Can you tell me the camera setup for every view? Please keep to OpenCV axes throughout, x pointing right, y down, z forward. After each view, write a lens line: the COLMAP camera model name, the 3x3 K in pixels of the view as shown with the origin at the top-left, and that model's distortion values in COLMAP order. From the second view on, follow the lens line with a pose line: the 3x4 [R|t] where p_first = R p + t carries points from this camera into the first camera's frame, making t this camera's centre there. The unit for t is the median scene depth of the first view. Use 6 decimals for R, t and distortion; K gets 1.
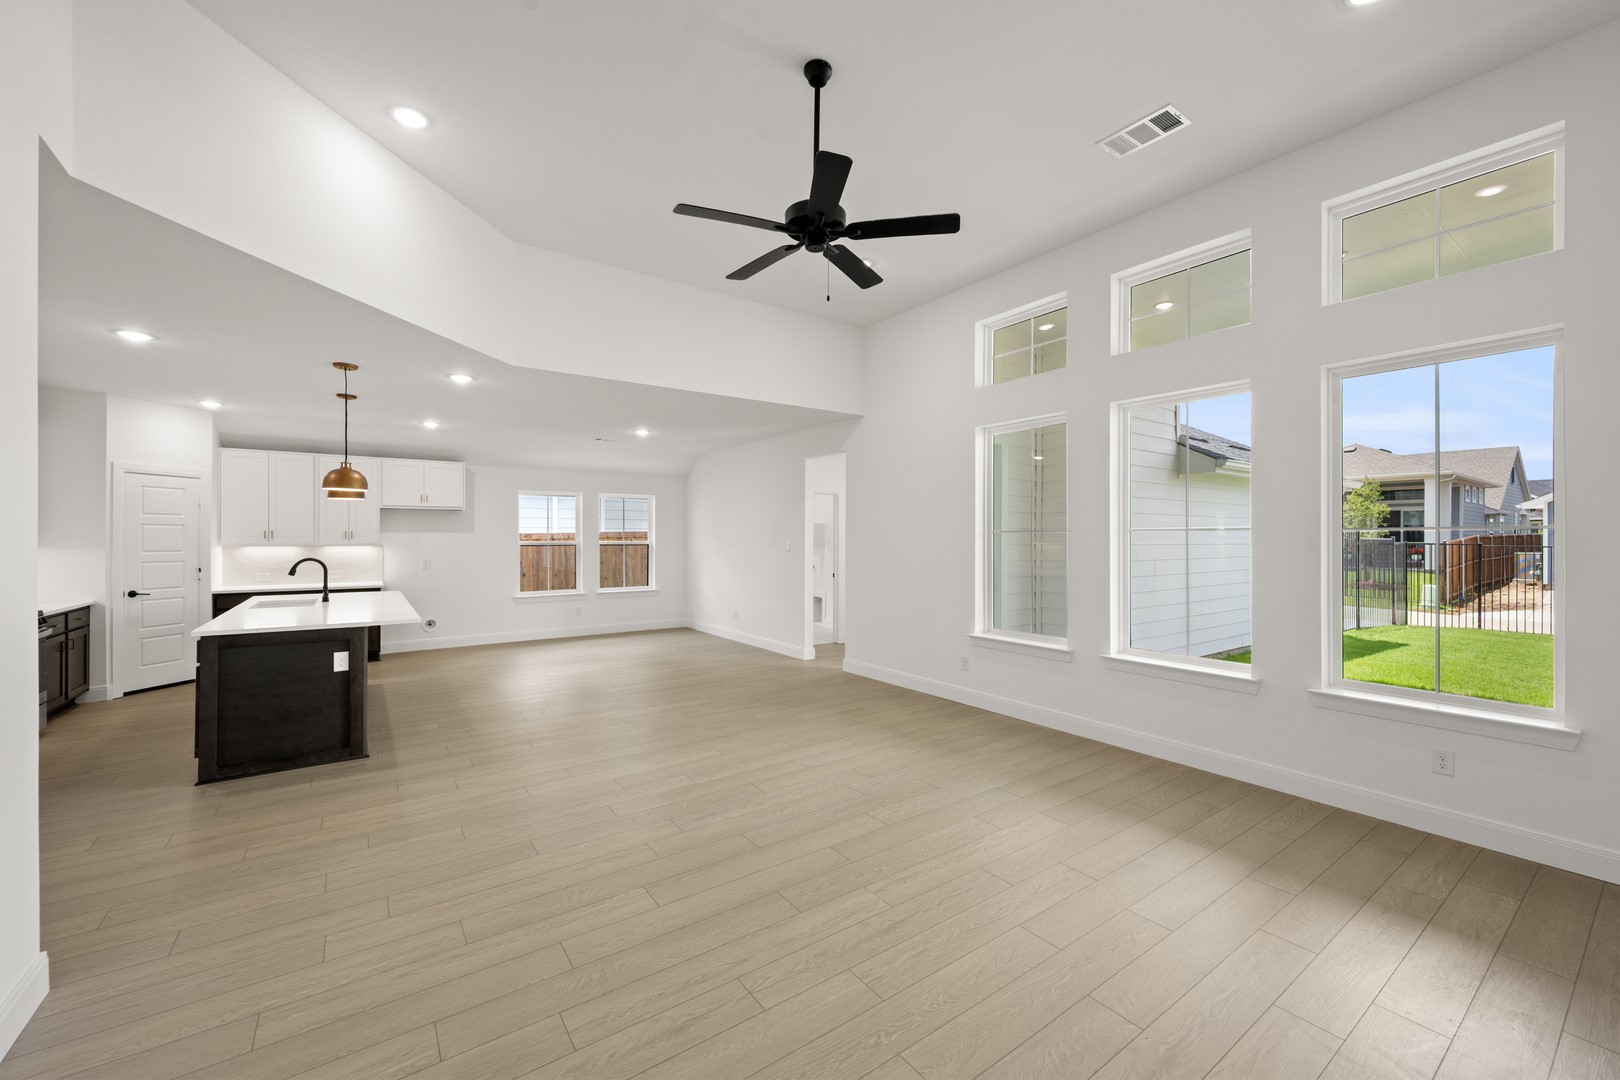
lens RADIAL K [[640.1, 0, 818.5], [0, 640.1, 538.3], [0, 0, 1]] dist [-0.001875, -0.000502]
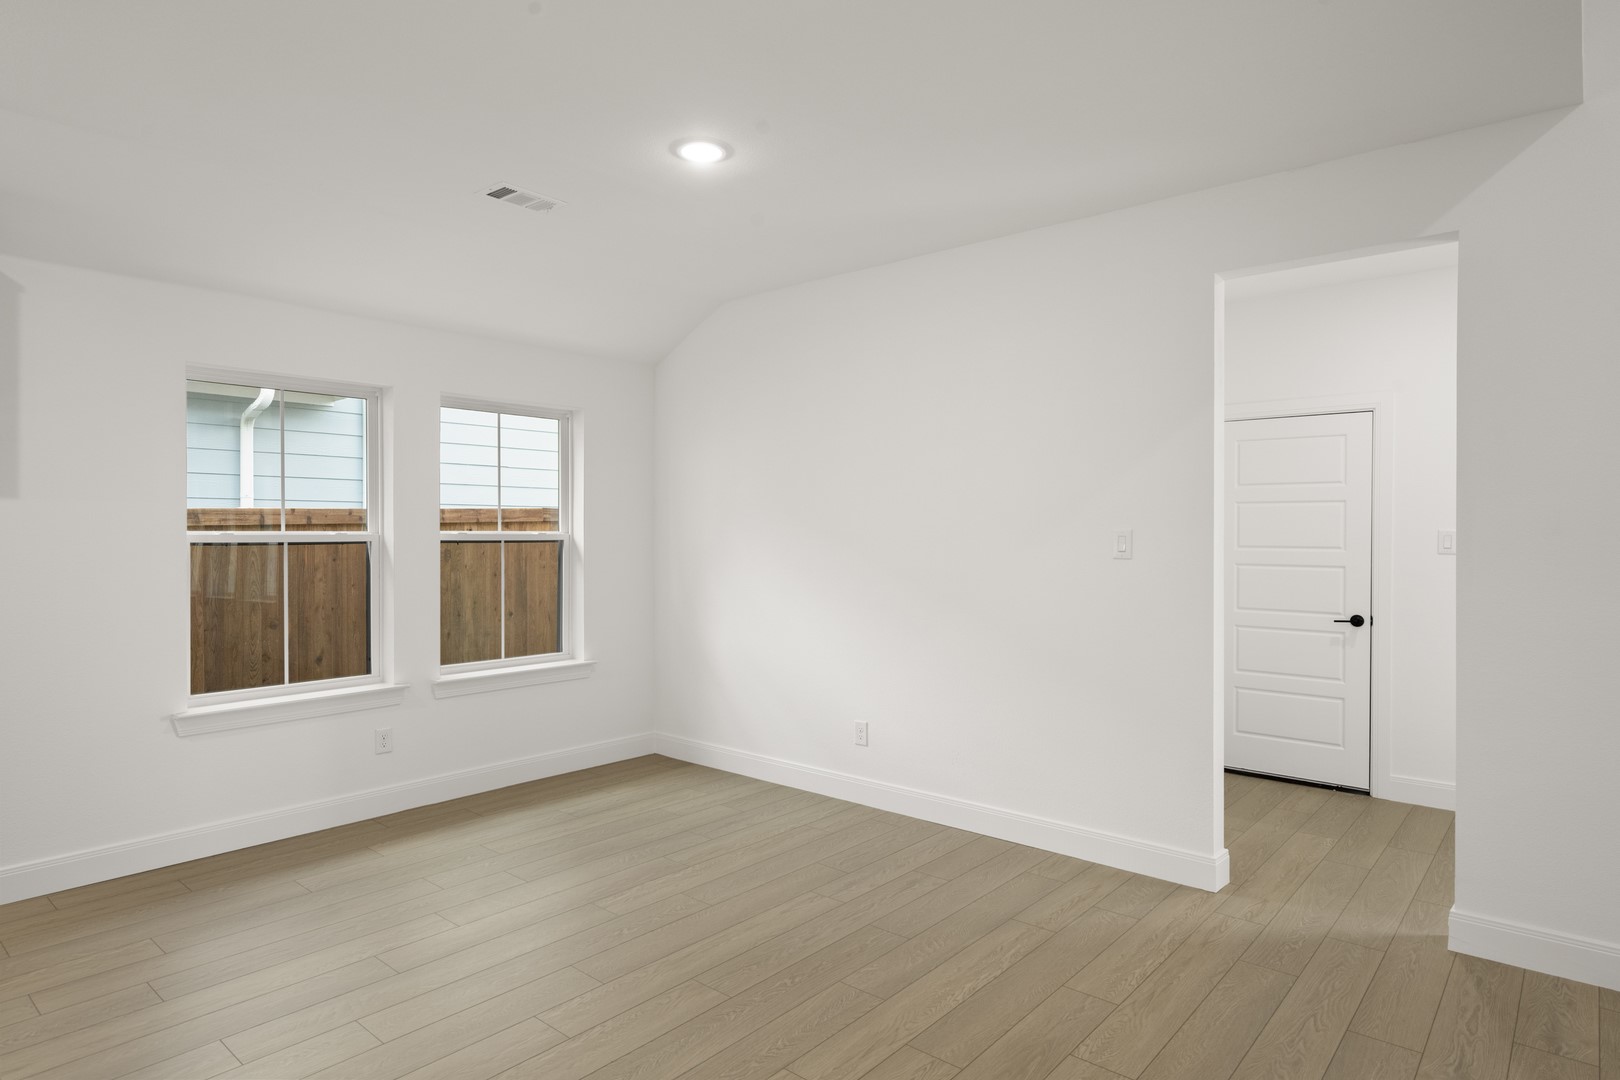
lens RADIAL K [[916.9, 0, 818.4], [0, 916.9, 531.6], [0, 0, 1]] dist [-0.006058, 0.004392]
pose [[0.971287, 0.001061, 0.237907, -0.320368], [-0.000704, 0.999998, -0.001586, 0.006237], [-0.237909, 0.001373, 0.971287, 0.576798]]
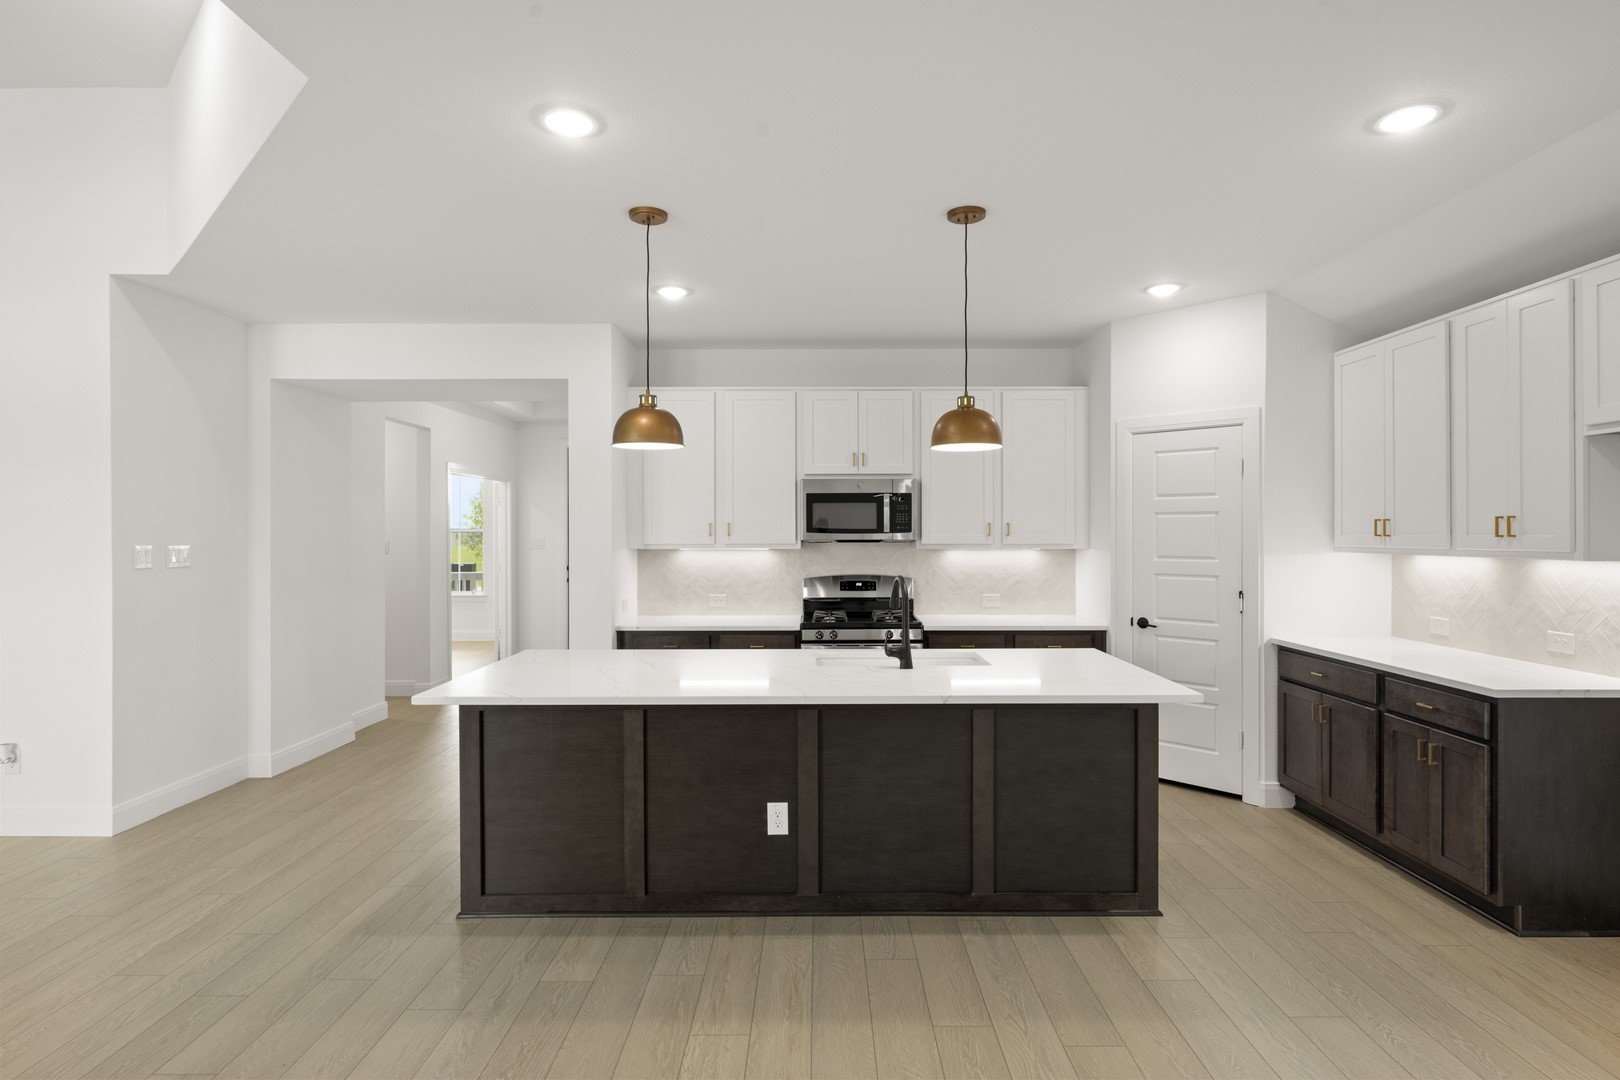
lens RADIAL K [[837.0, 0, 808.4], [0, 837.0, 533.4], [0, 0, 1]] dist [0.000021, -0.000864]
pose [[-0.591197, 0.001546, -0.806526, -0.154195], [0.001174, 0.999999, 0.001056, -0.002450], [0.806526, -0.000322, -0.591198, 0.925008]]
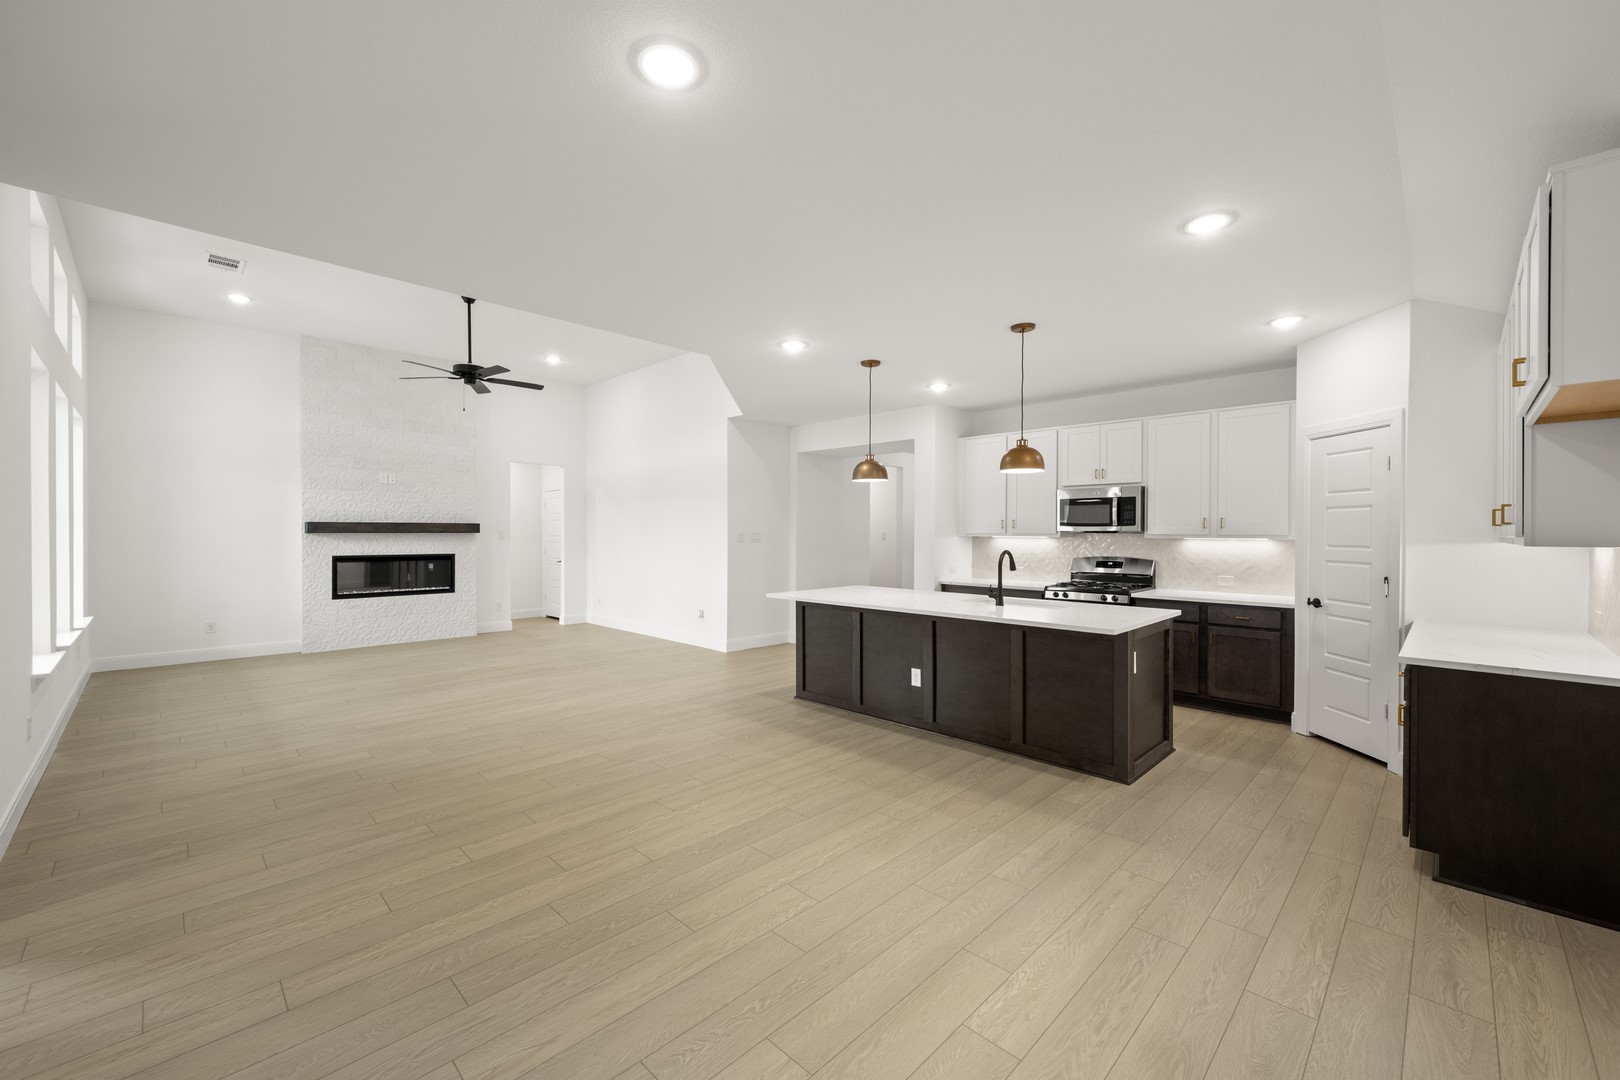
lens RADIAL K [[640.1, 0, 812.0], [0, 640.1, 537.1], [0, 0, 1]] dist [-0.001875, -0.000502]
pose [[-0.986387, -0.000684, -0.164437, -0.287112], [-0.002311, 0.999950, 0.009701, 0.004320], [0.164422, 0.009949, -0.986340, 1.231494]]
